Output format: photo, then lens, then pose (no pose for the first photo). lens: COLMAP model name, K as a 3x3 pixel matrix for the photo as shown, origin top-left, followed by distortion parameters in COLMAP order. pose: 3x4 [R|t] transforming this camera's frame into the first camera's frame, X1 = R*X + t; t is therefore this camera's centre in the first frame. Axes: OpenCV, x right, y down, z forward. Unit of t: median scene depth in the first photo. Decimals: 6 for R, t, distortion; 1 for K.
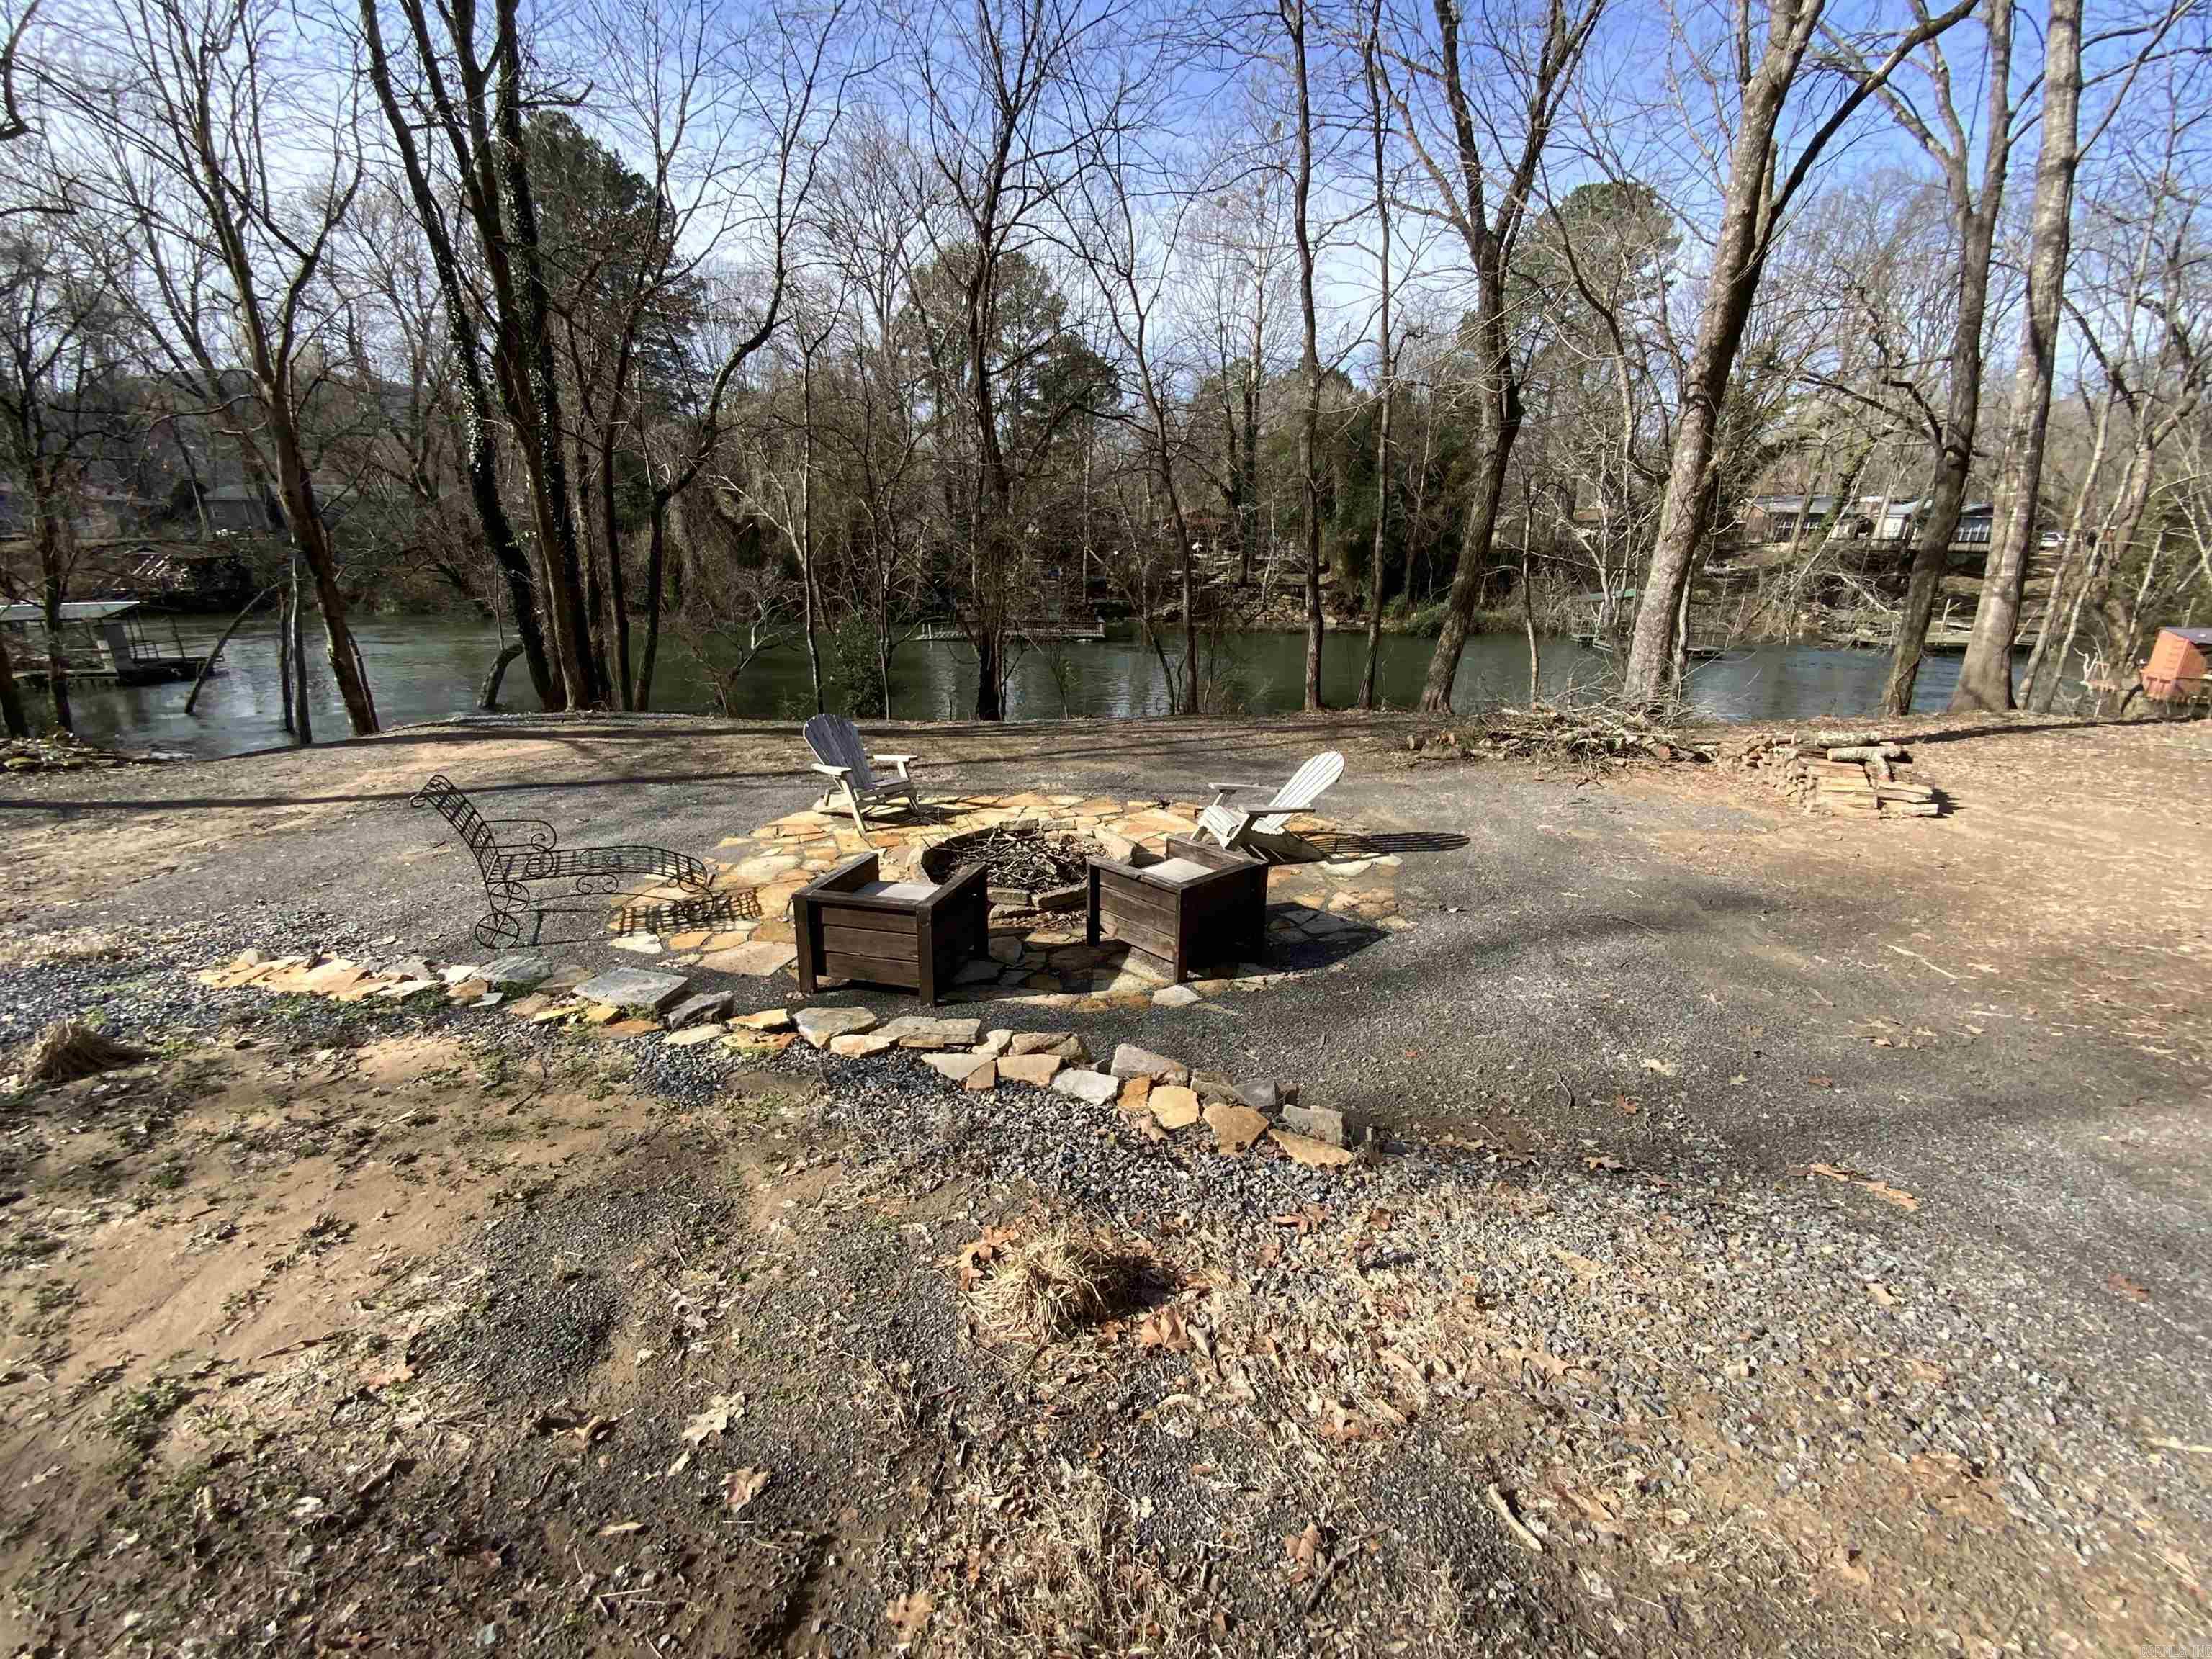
lens RADIAL K [[892.4, 0, 1106.0], [0, 892.4, 829.5], [0, 0, 1]] dist [0.018990, -0.019579]
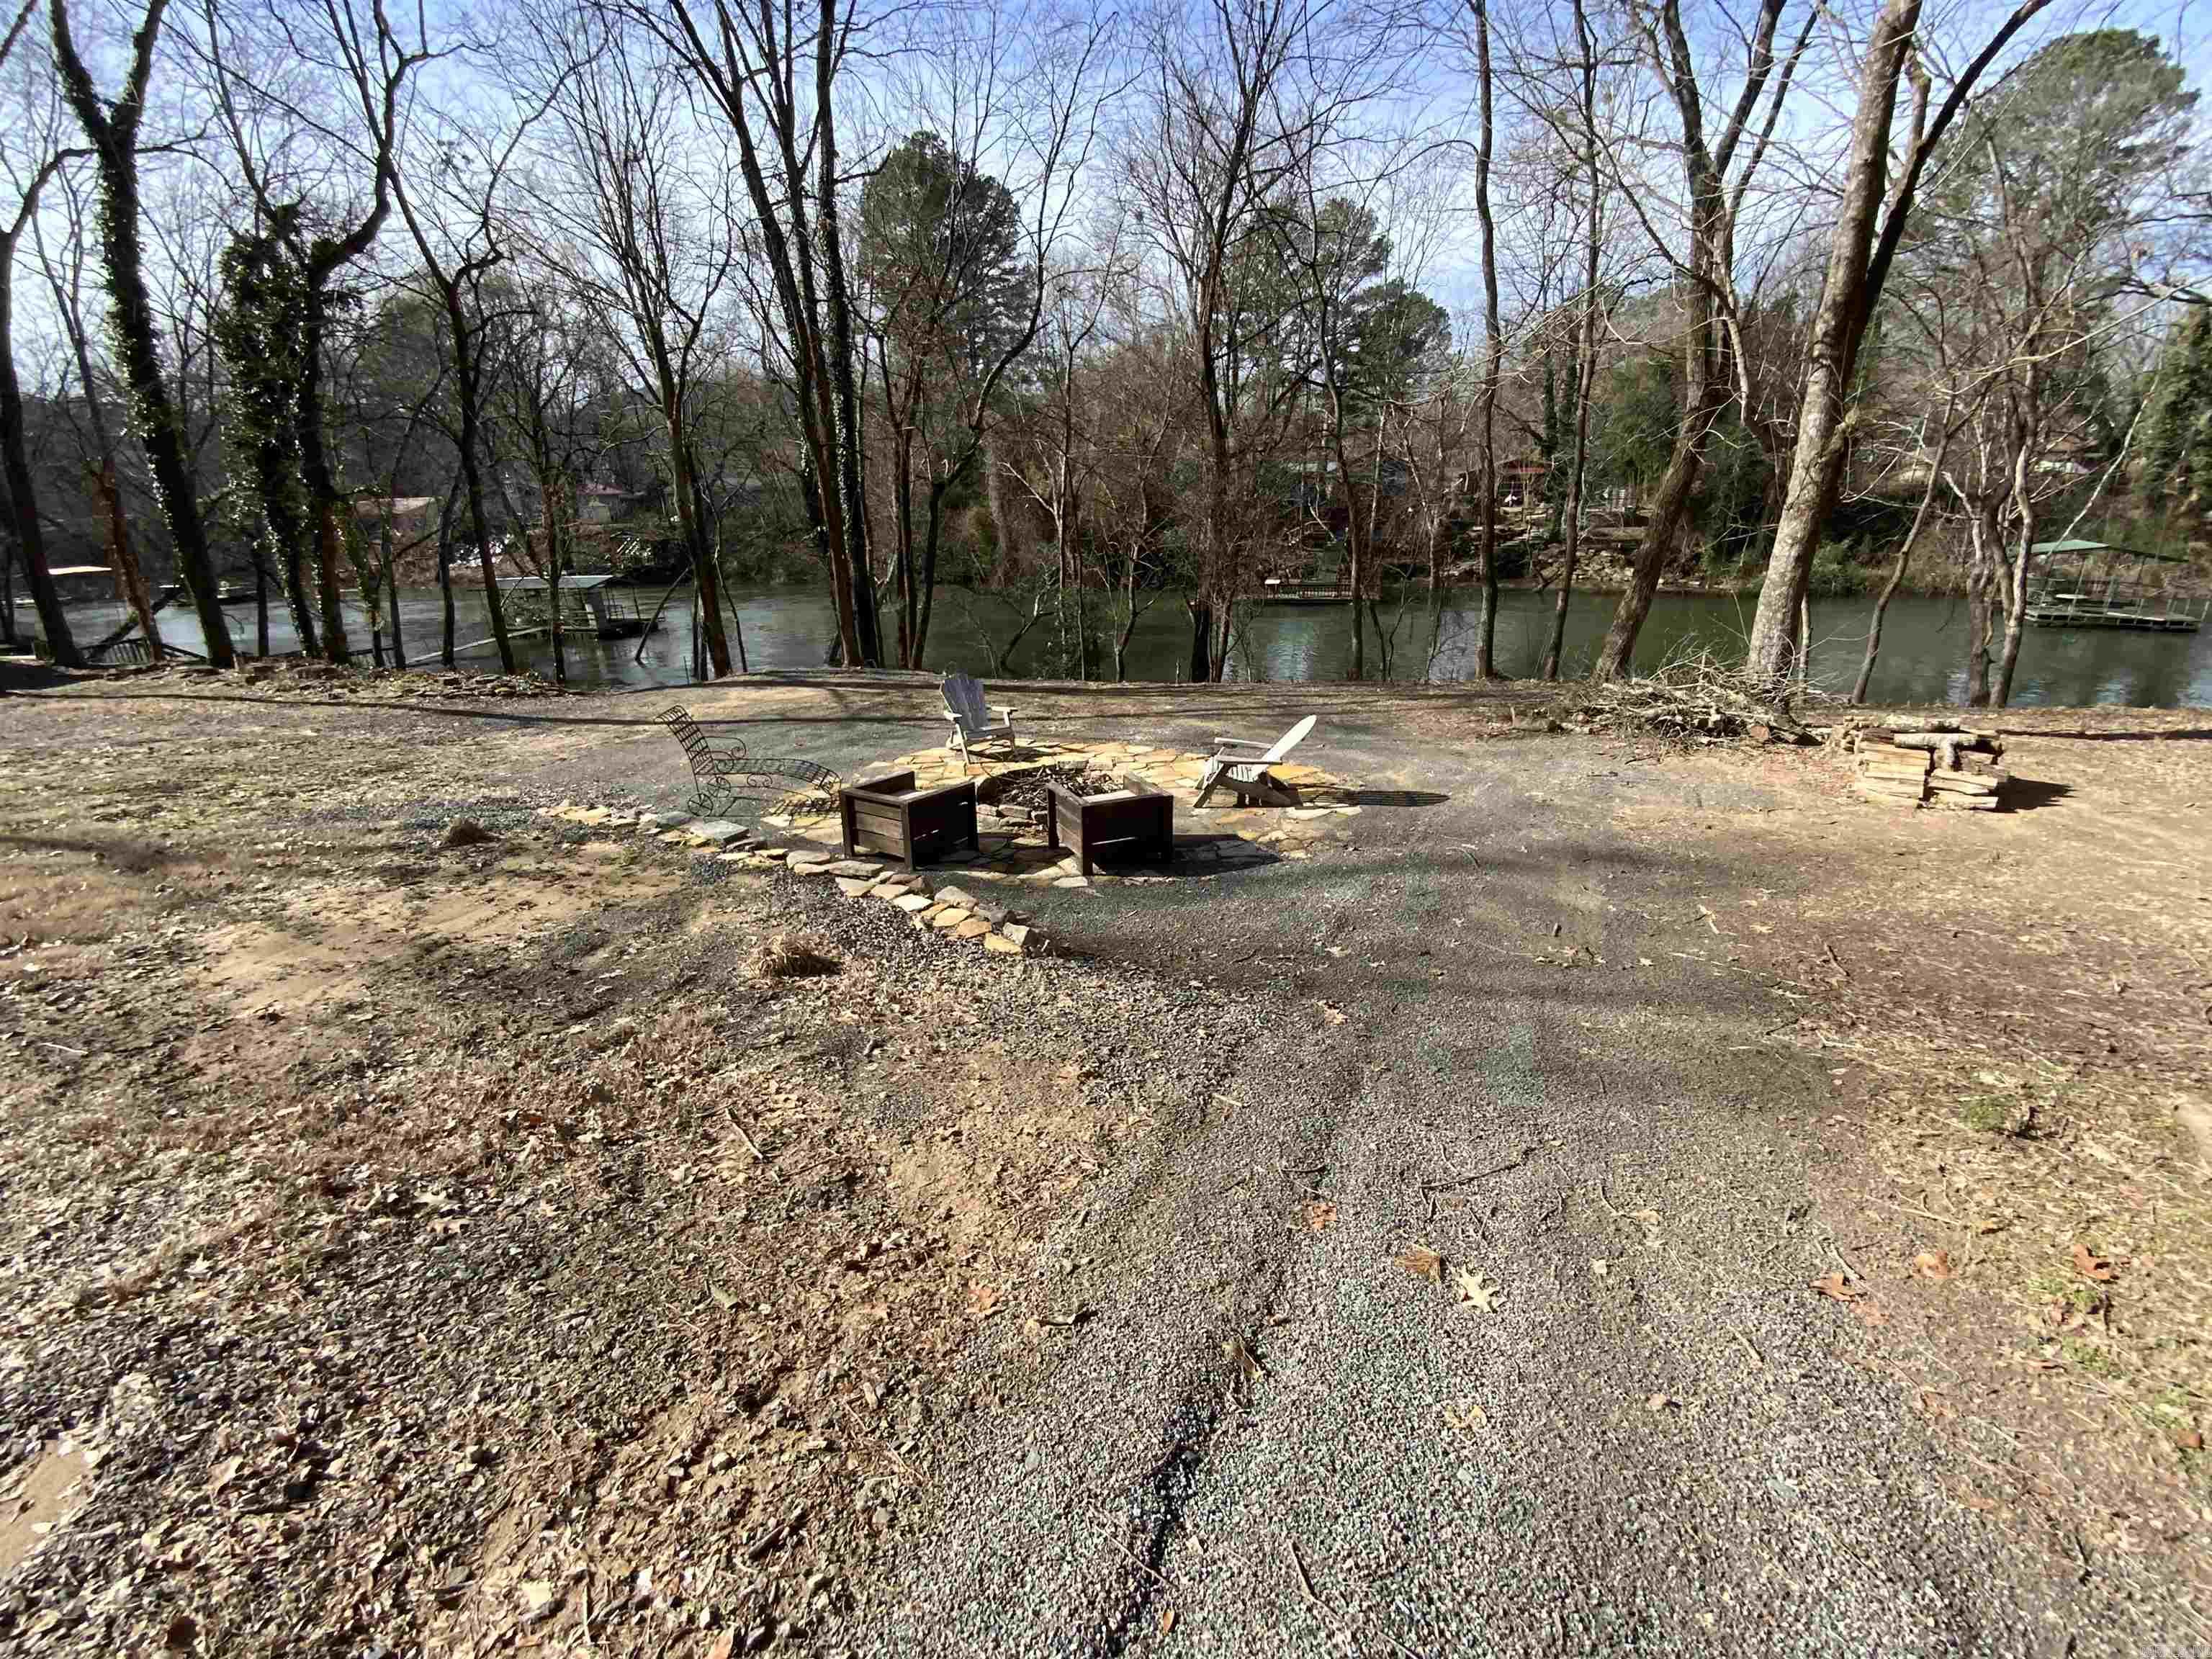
lens RADIAL K [[897.8, 0, 1117.2], [0, 897.8, 826.3], [0, 0, 1]] dist [0.033620, -0.025591]
pose [[0.942246, 0.078173, -0.325672, 0.327032], [-0.066129, 0.996660, 0.047910, 0.014720], [0.328329, -0.023606, 0.944268, -0.168225]]
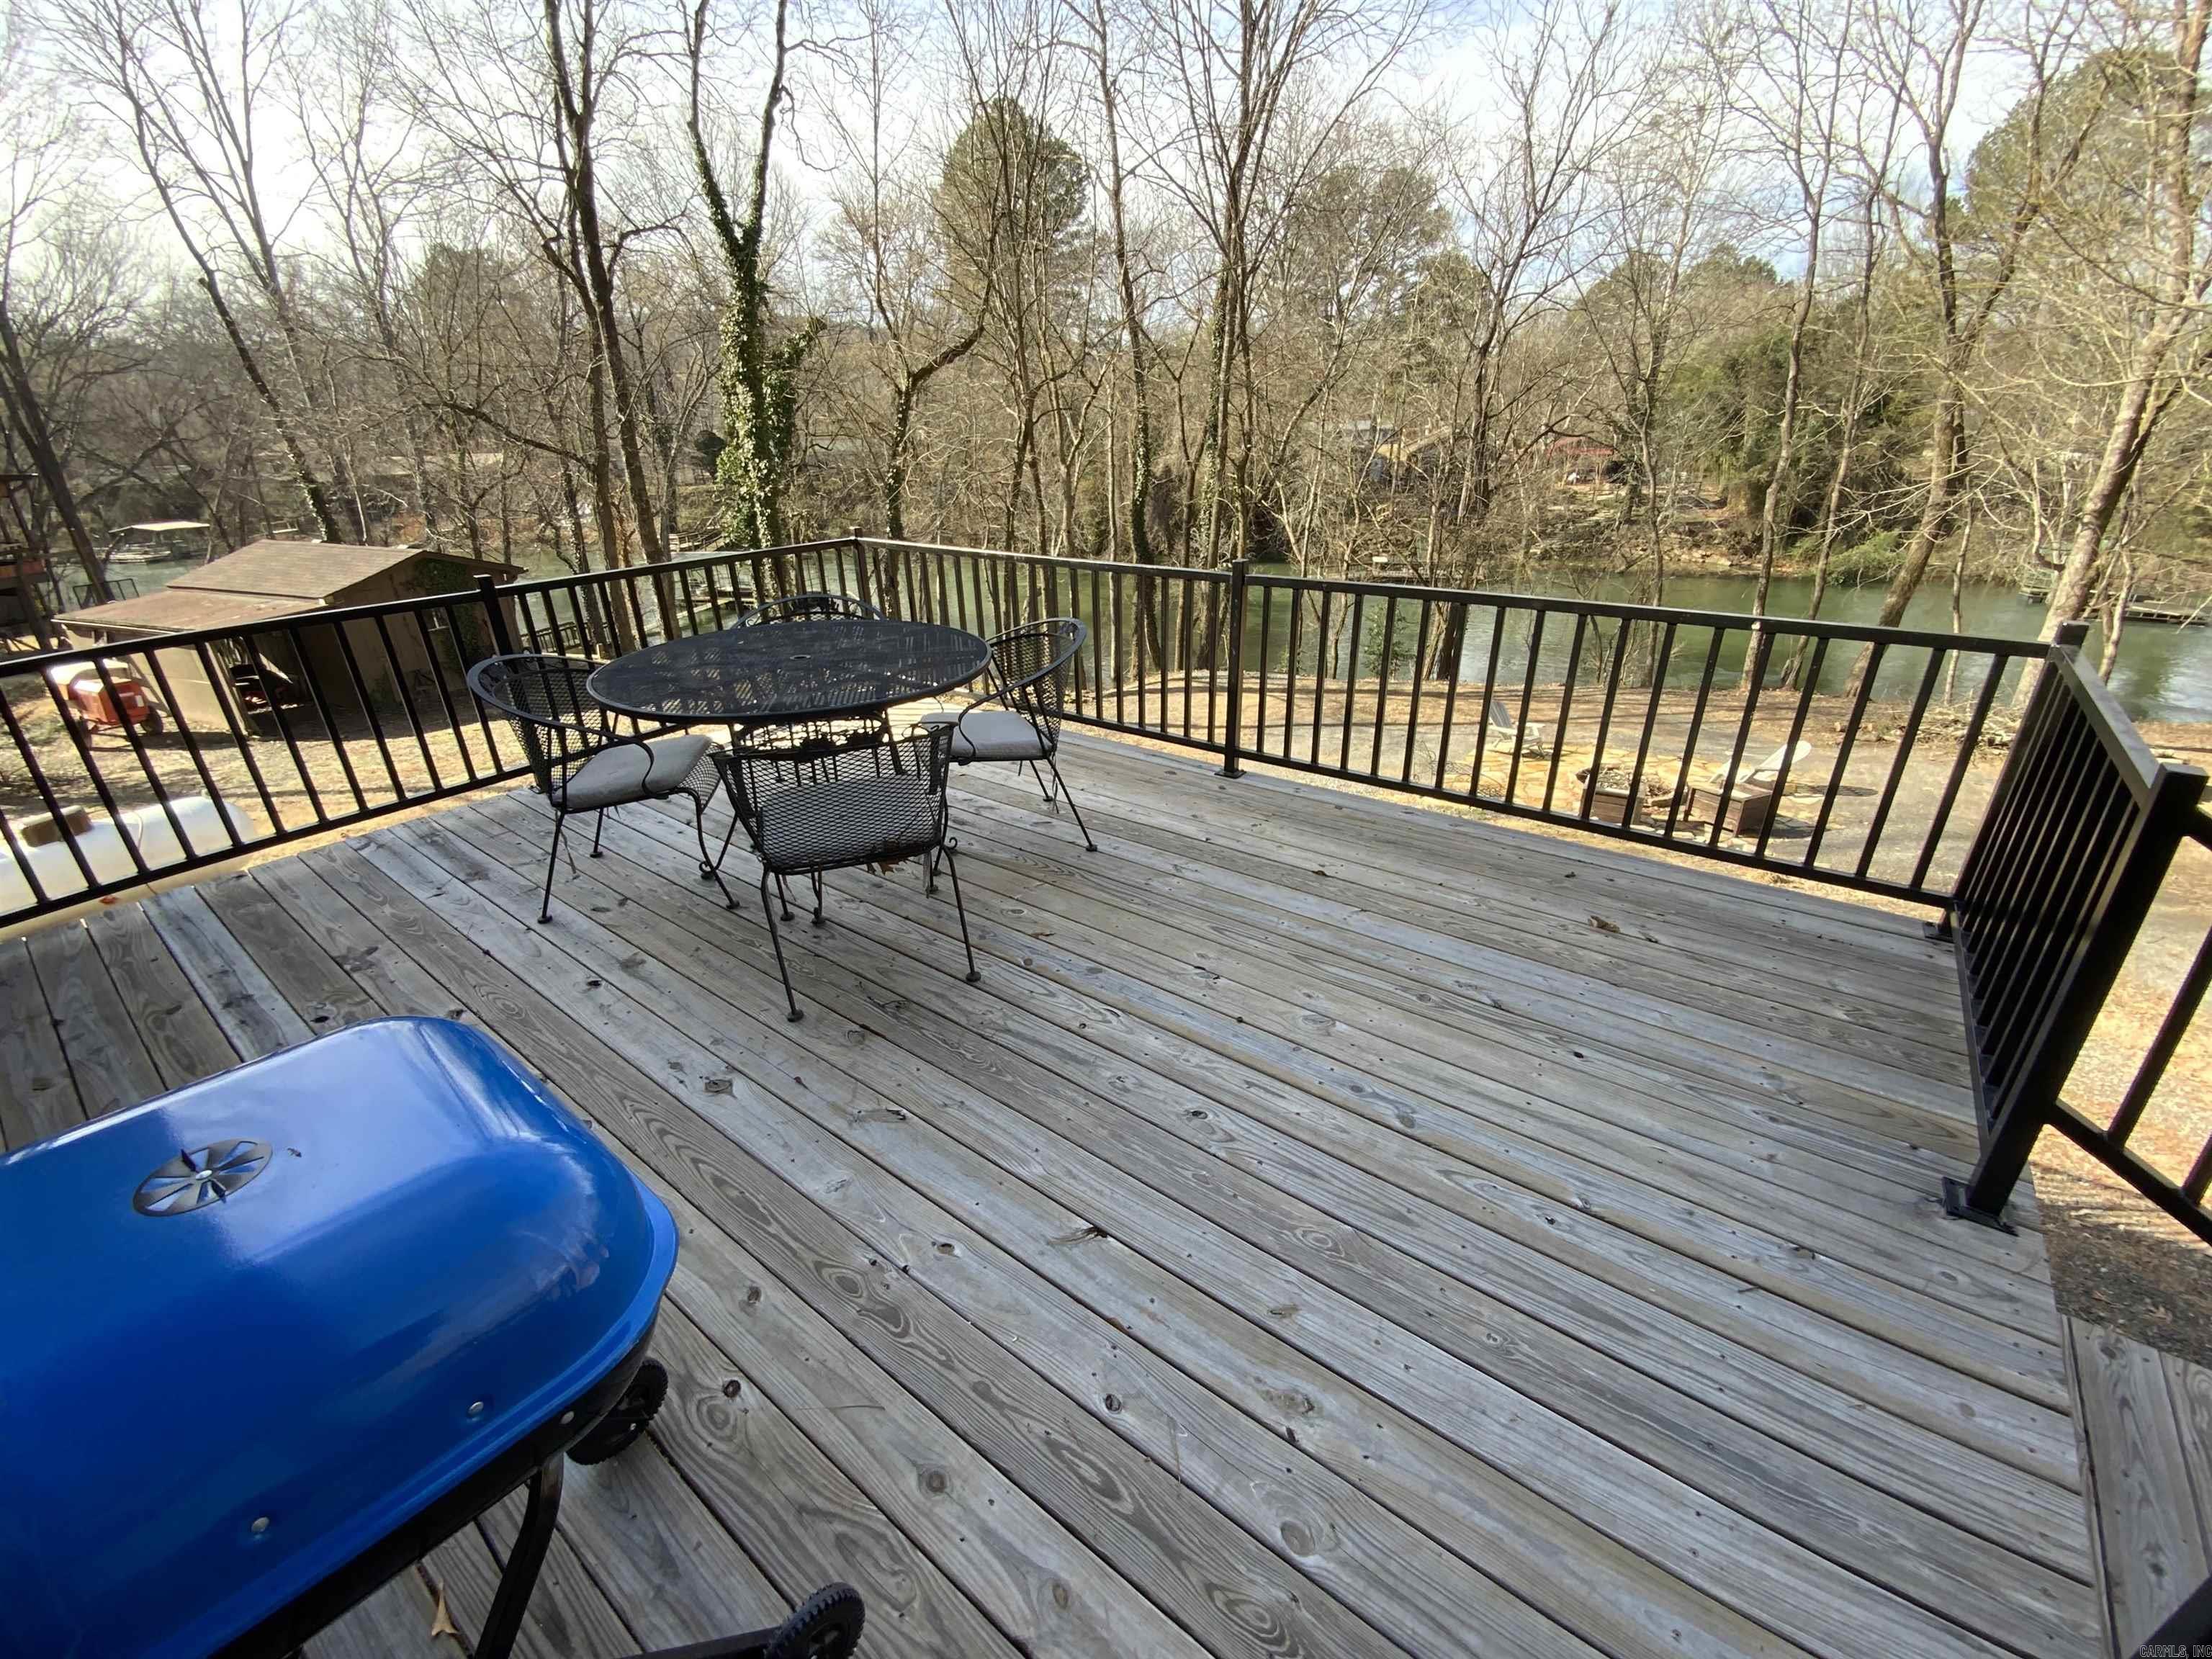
lens RADIAL K [[926.3, 0, 1106.0], [0, 926.3, 847.6], [0, 0, 1]] dist [-0.001015, -0.000345]
pose [[0.959074, 0.087553, -0.269280, -0.564304], [-0.056458, 0.991029, 0.121136, -0.010180], [0.277470, -0.100975, 0.955413, -1.190886]]
